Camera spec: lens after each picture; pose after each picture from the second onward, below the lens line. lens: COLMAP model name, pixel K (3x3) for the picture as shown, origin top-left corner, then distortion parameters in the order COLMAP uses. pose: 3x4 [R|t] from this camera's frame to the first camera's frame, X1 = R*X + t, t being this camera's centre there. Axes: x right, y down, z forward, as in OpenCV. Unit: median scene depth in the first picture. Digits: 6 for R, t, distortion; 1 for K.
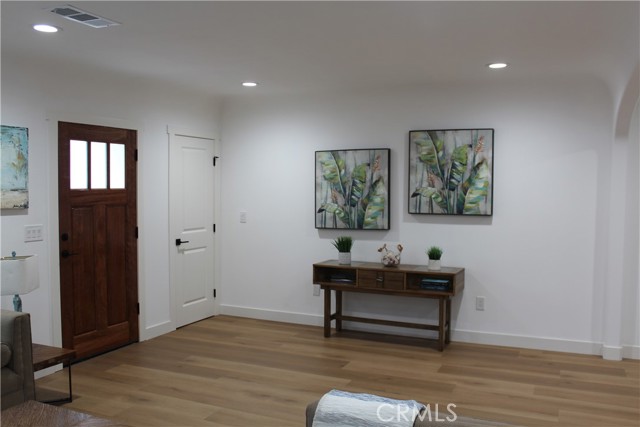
lens RADIAL K [[601.9, 0, 319.6], [0, 601.9, 211.7], [0, 0, 1]] dist [-0.001603, 0.000000]
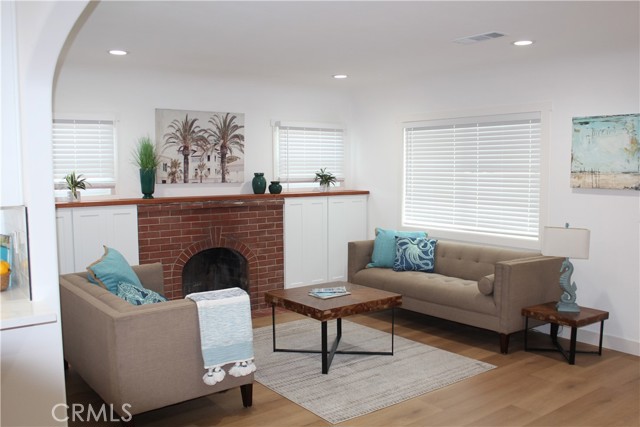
lens RADIAL K [[601.9, 0, 320.1], [0, 601.9, 213.7], [0, 0, 1]] dist [-0.001603, 0.000000]
pose [[-0.468474, 0.075800, -0.880220, 0.717916], [-0.044257, 0.993048, 0.109071, -0.056742], [0.882368, 0.090053, -0.461862, 1.021629]]
